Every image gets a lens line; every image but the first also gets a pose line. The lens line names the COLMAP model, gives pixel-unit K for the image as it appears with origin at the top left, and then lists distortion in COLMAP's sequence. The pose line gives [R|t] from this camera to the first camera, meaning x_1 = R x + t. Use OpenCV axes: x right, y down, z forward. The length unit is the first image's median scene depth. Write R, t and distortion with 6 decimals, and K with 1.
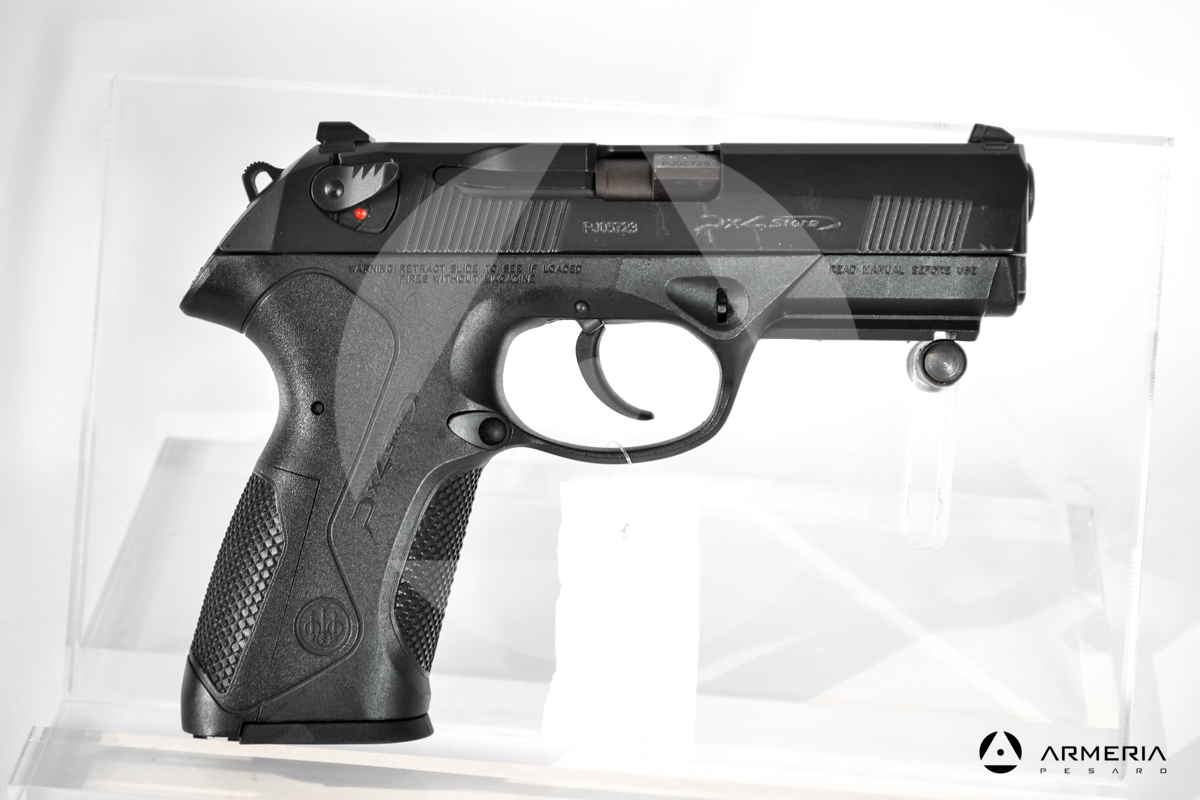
lens RADIAL K [[2470.6, 0, 600.6], [0, 2470.6, 393.9], [0, 0, 1]] dist [0.362951, 0.000000]
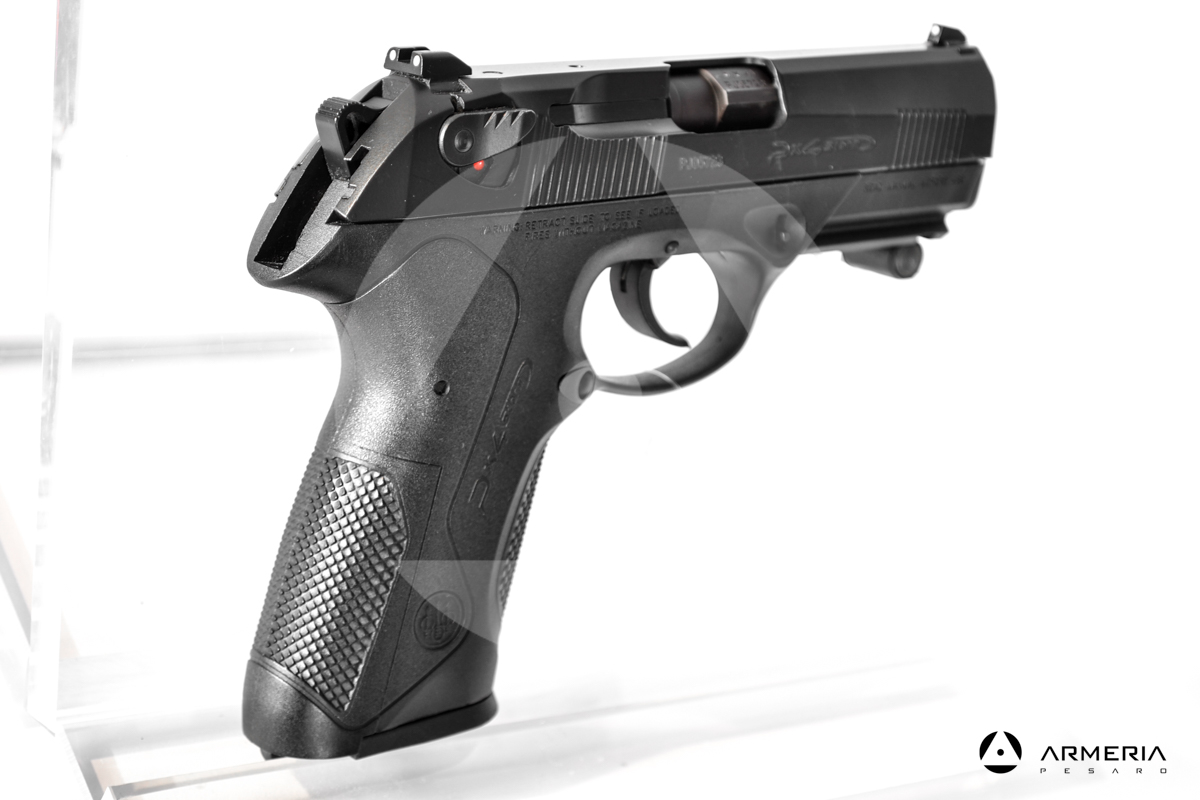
lens RADIAL K [[2470.6, 0, 599.1], [0, 2470.6, 404.5], [0, 0, 1]] dist [0.362951, 0.000000]
pose [[0.743205, -0.144606, 0.653249, -0.650314], [-0.027631, 0.968897, 0.245916, -0.207400], [-0.668493, -0.200816, 0.716094, 0.330348]]
